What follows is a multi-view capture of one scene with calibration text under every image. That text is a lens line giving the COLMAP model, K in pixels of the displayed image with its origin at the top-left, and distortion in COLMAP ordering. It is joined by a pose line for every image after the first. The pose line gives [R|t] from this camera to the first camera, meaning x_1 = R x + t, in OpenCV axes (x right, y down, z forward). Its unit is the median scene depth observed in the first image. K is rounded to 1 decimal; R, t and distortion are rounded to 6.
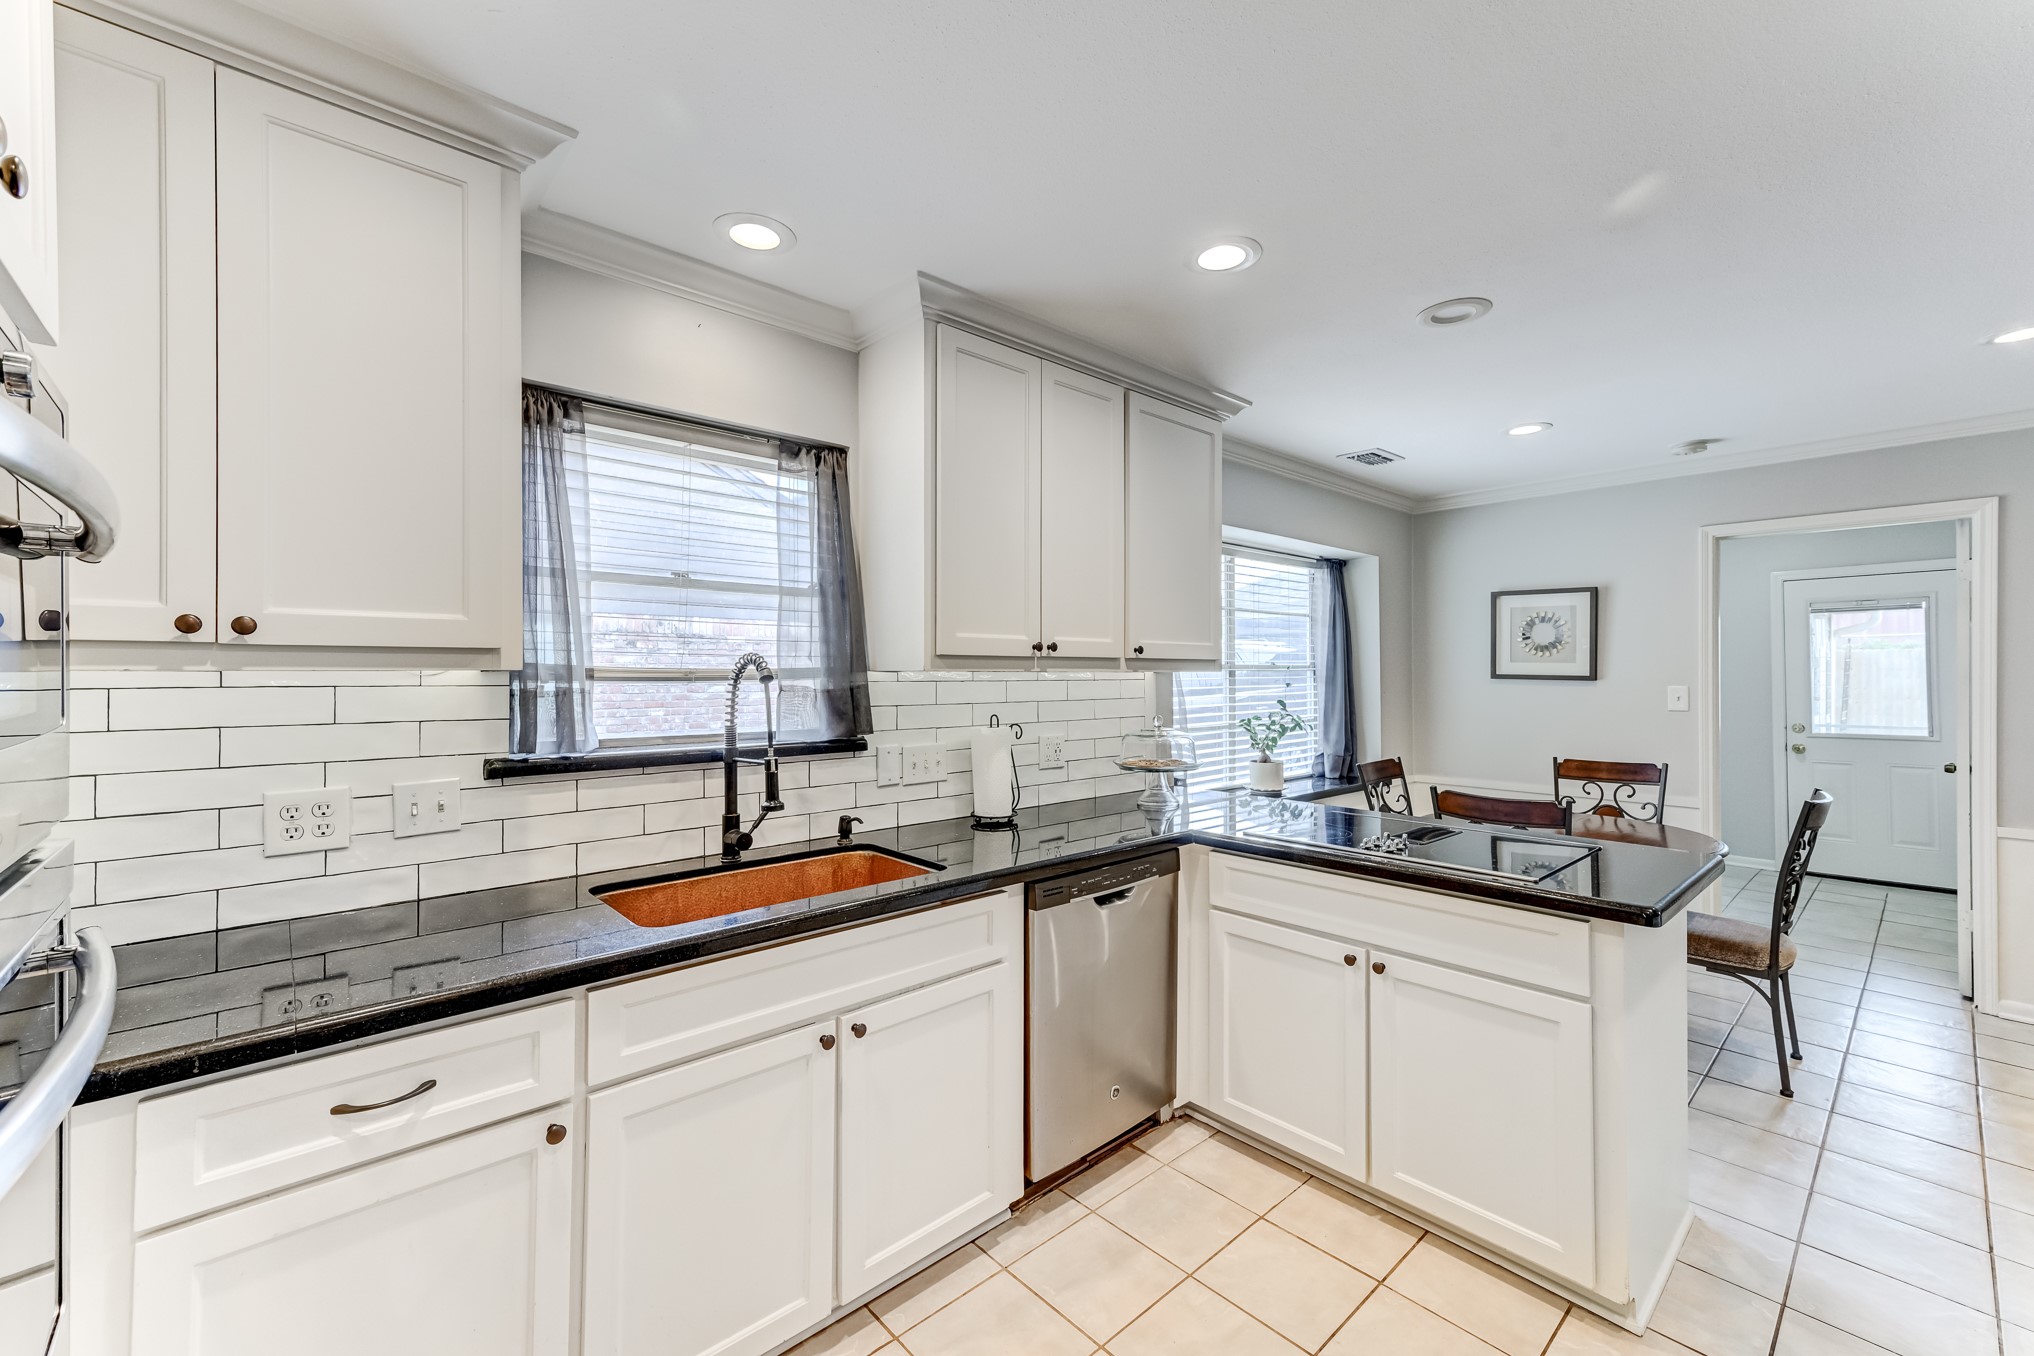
lens RADIAL K [[827.6, 0, 1016.8], [0, 827.6, 664.0], [0, 0, 1]] dist [0.012022, 0.000171]
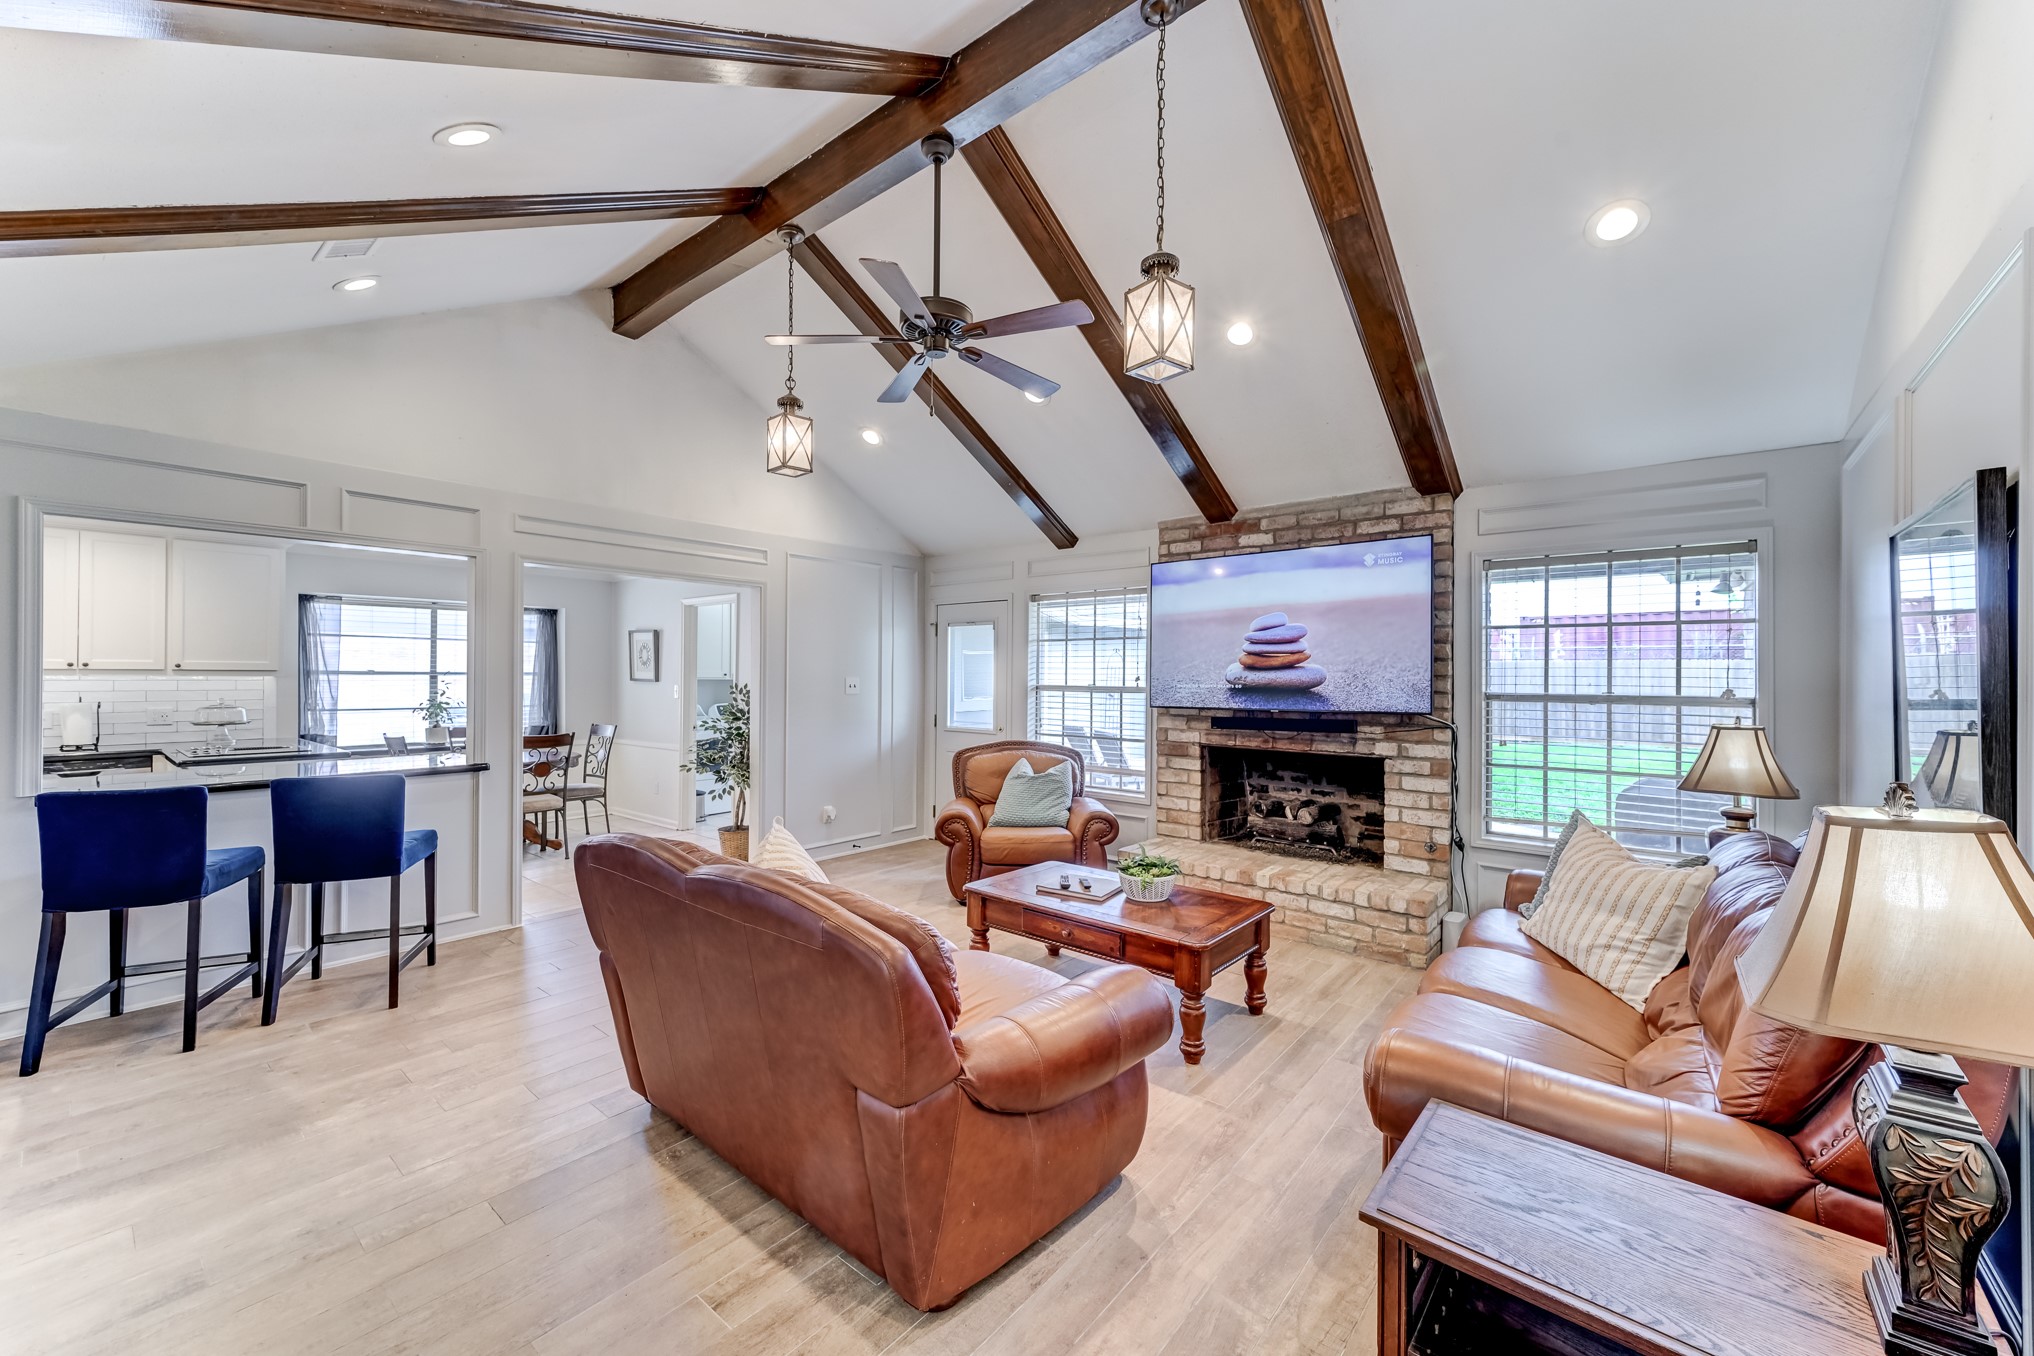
lens RADIAL K [[785.8, 0, 1016.2], [0, 785.8, 674.3], [0, 0, 1]] dist [0.010140, 0.000063]
pose [[0.989438, 0.002746, 0.144934, 2.350782], [-0.003501, 0.999982, 0.004953, -0.014983], [-0.144918, -0.005408, 0.989429, -1.526911]]
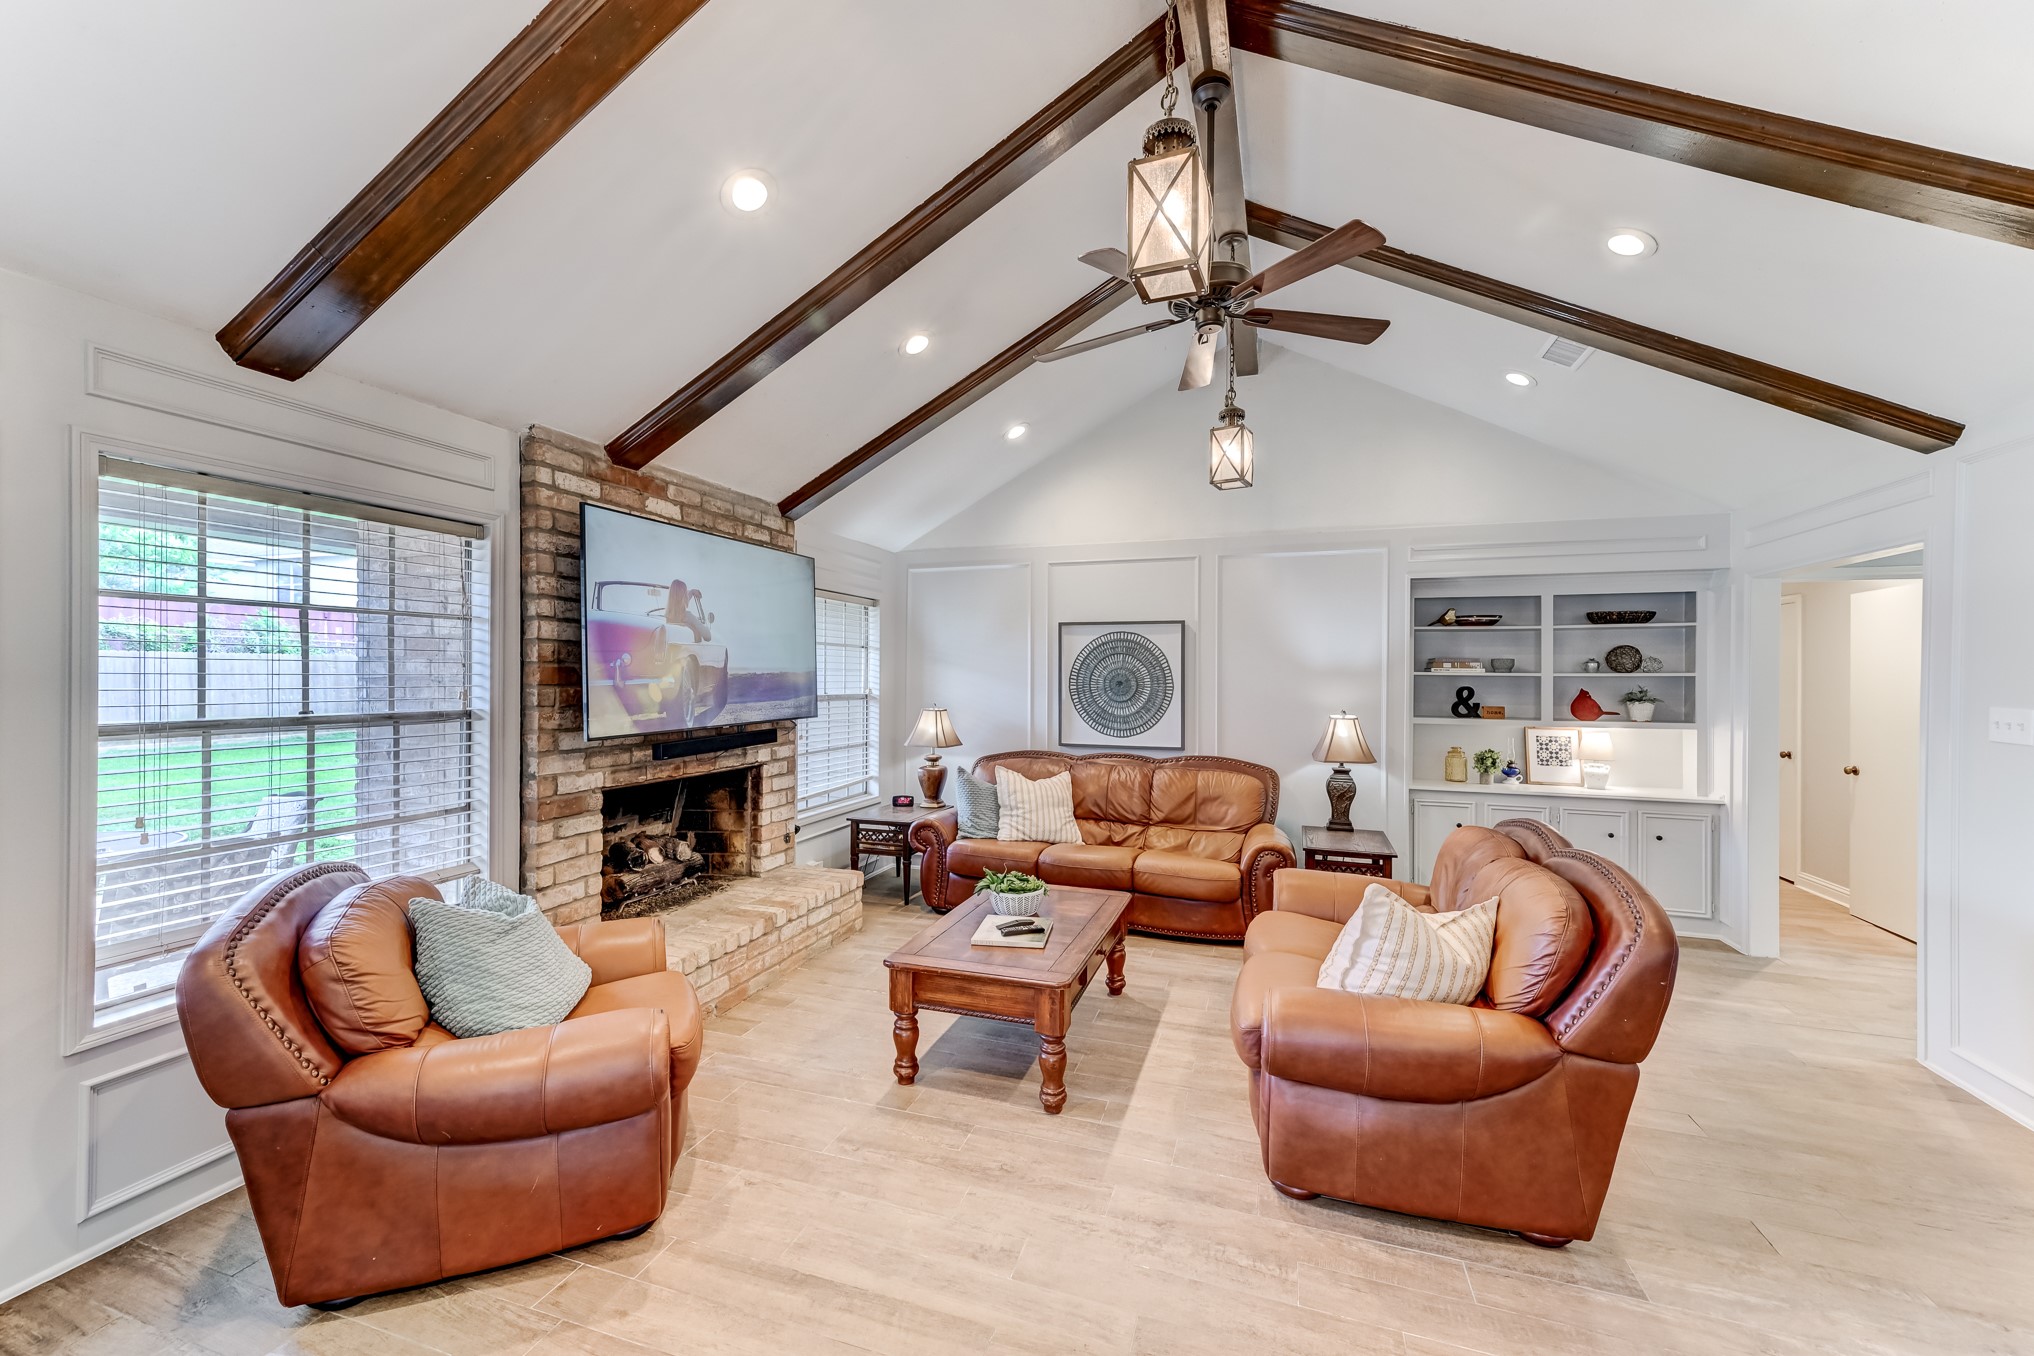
lens RADIAL K [[797.2, 0, 1007.0], [0, 797.2, 671.7], [0, 0, 1]] dist [0.010703, 0.000223]
pose [[-0.486672, -0.003070, 0.873579, 1.489908], [-0.012116, 0.999921, -0.003236, -0.034526], [-0.873501, -0.012160, -0.486671, 0.697168]]
